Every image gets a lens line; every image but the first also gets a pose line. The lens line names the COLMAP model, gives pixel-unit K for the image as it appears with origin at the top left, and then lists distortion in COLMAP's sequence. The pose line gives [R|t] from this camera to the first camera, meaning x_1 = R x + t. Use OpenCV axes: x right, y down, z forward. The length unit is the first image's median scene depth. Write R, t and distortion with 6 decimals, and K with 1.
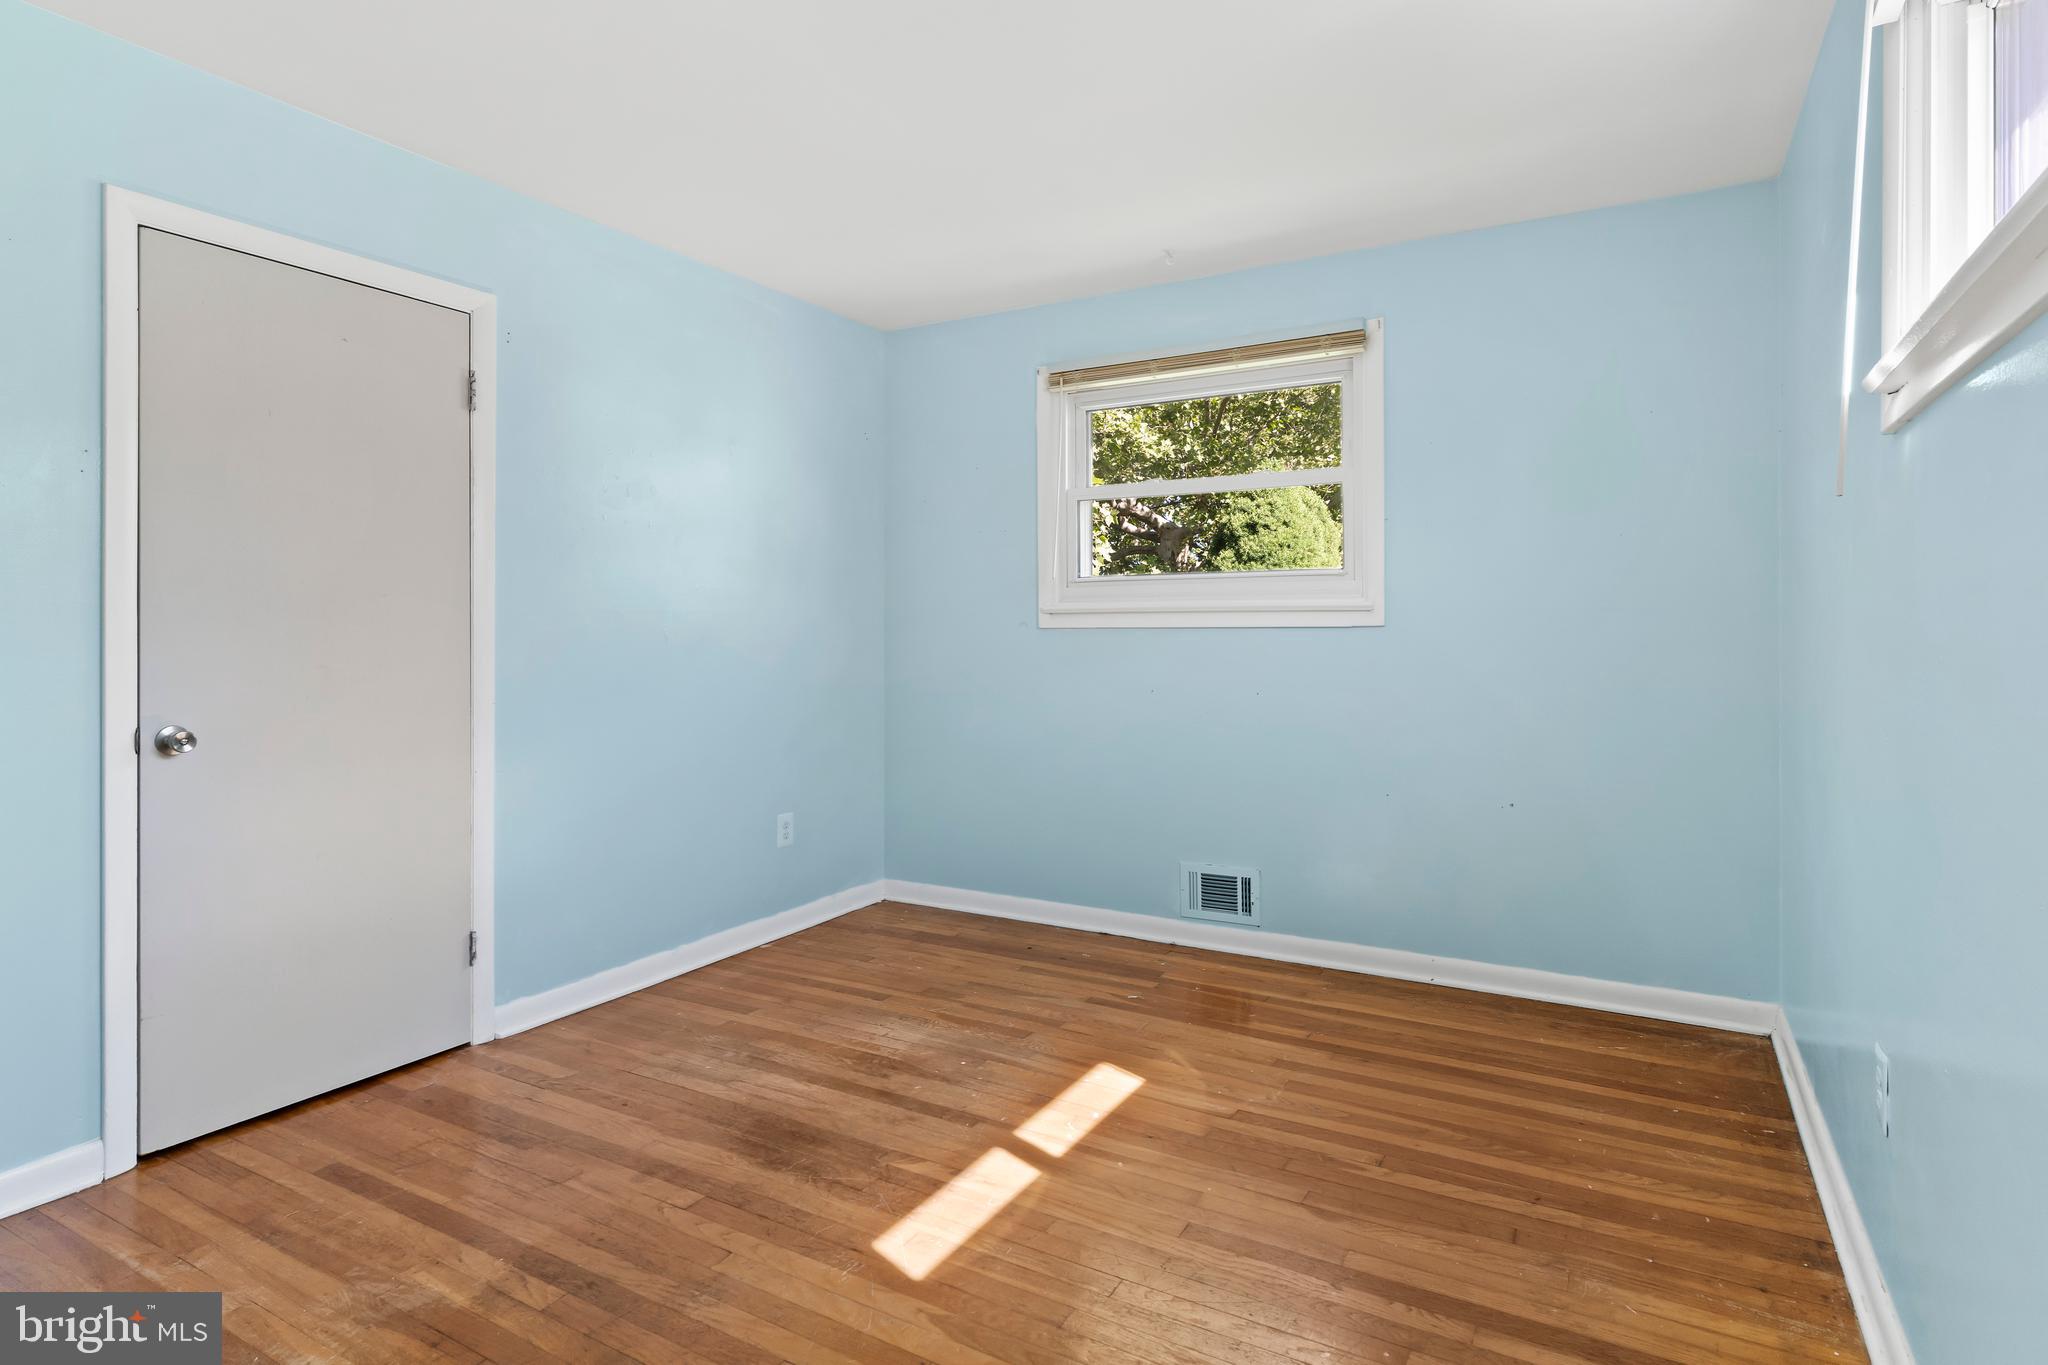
lens RADIAL K [[1075.5, 0, 1023.0], [0, 1075.5, 636.3], [0, 0, 1]] dist [-0.000470, 0.002114]
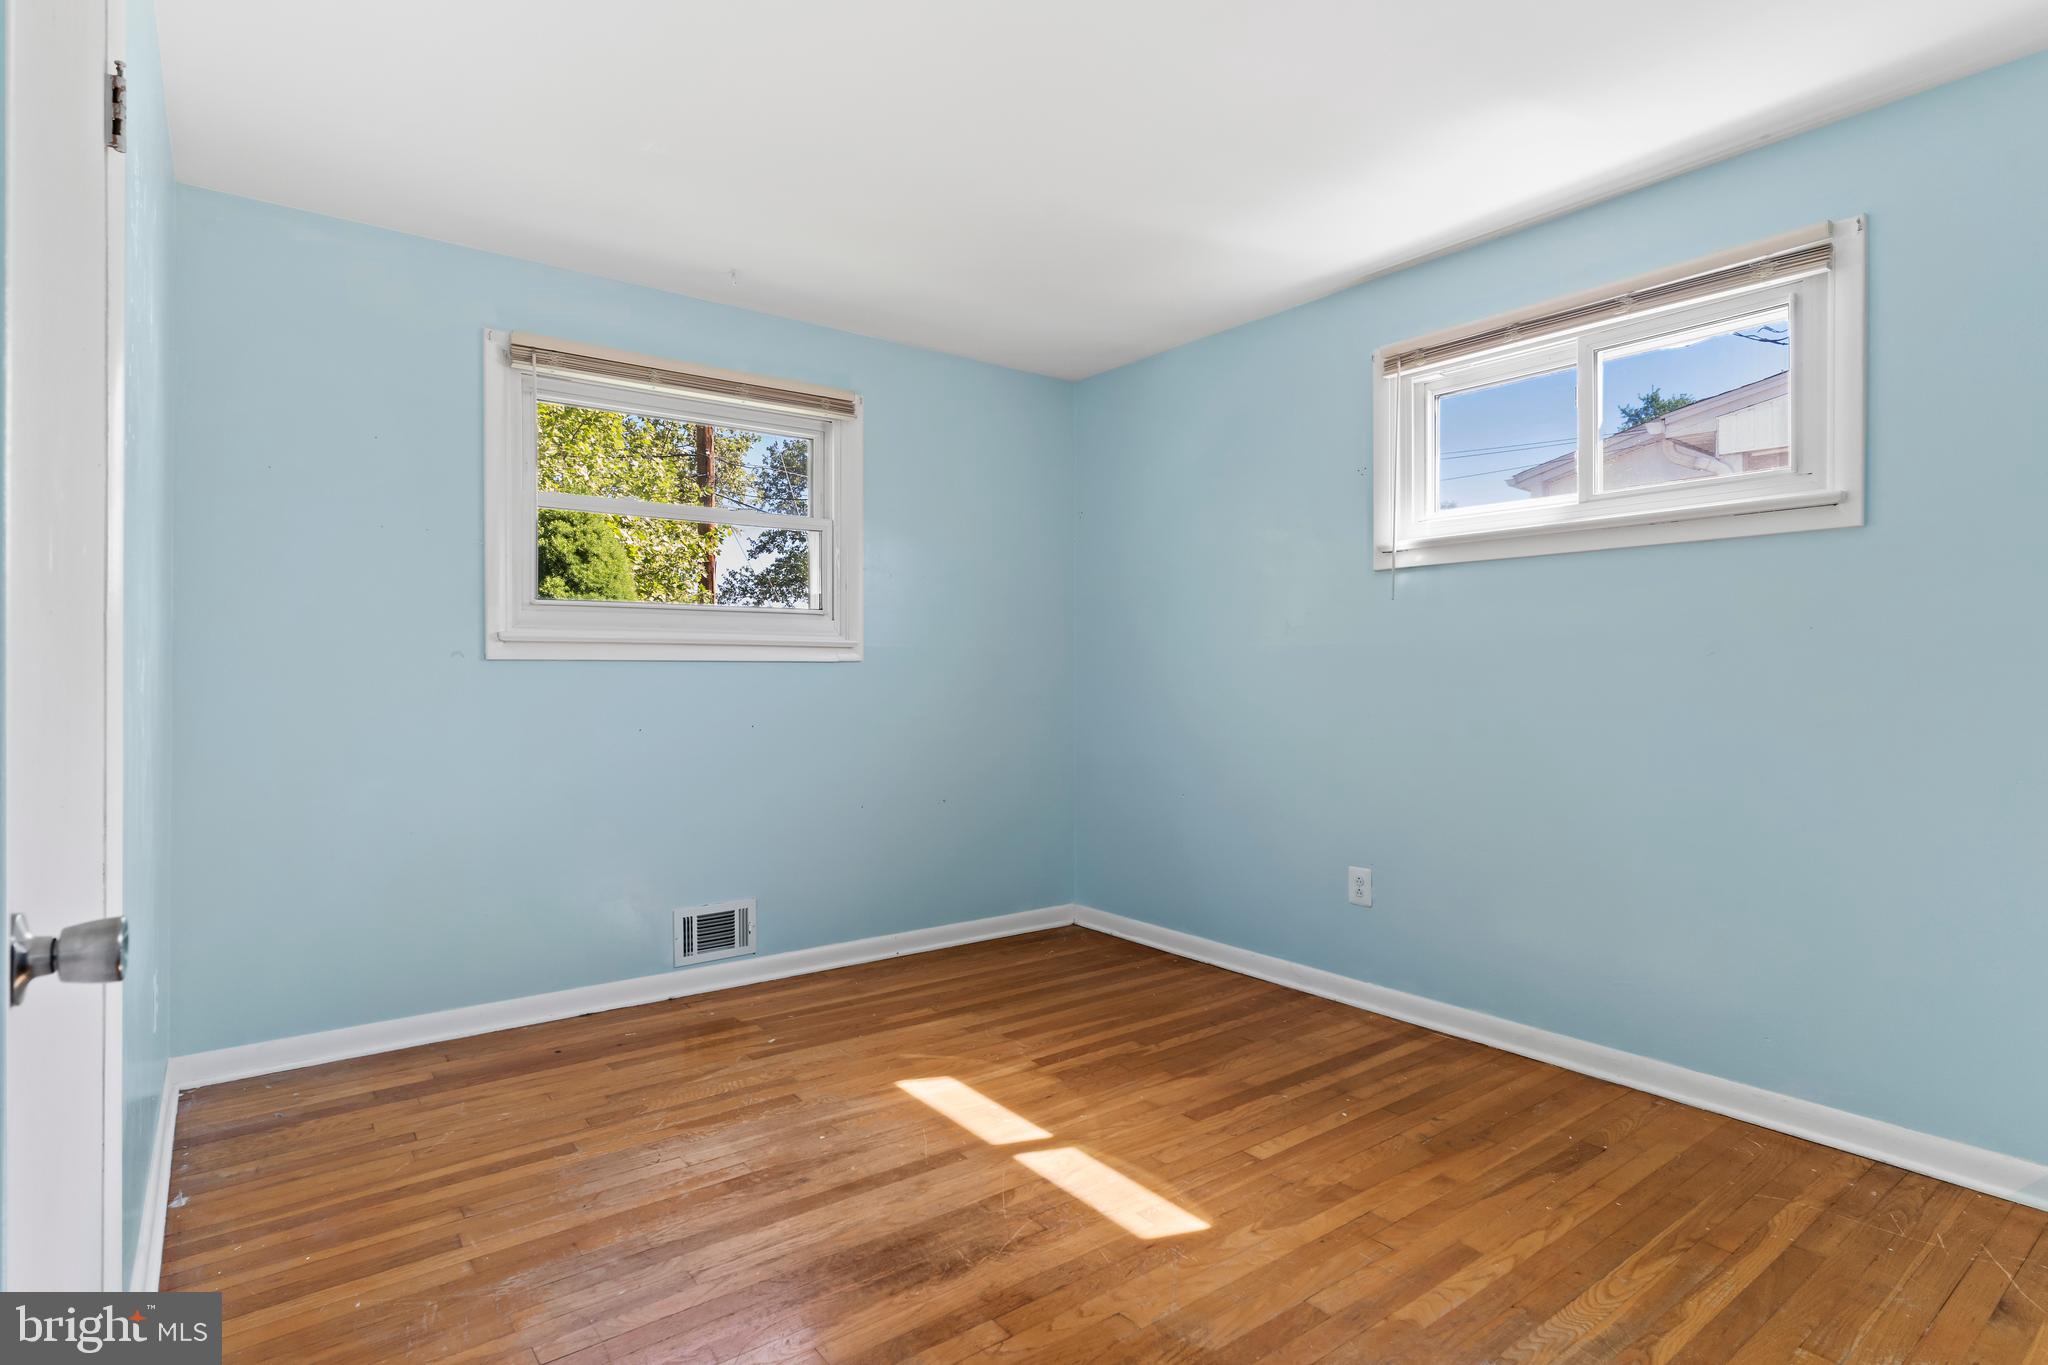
lens RADIAL K [[1049.8, 0, 1014.3], [0, 1049.8, 688.4], [0, 0, 1]] dist [-0.002670, 0.000906]
pose [[0.386093, -0.009321, 0.922413, -0.794891], [0.001733, 0.999955, 0.009379, 0.010274], [-0.922458, -0.002023, 0.386092, 0.503630]]
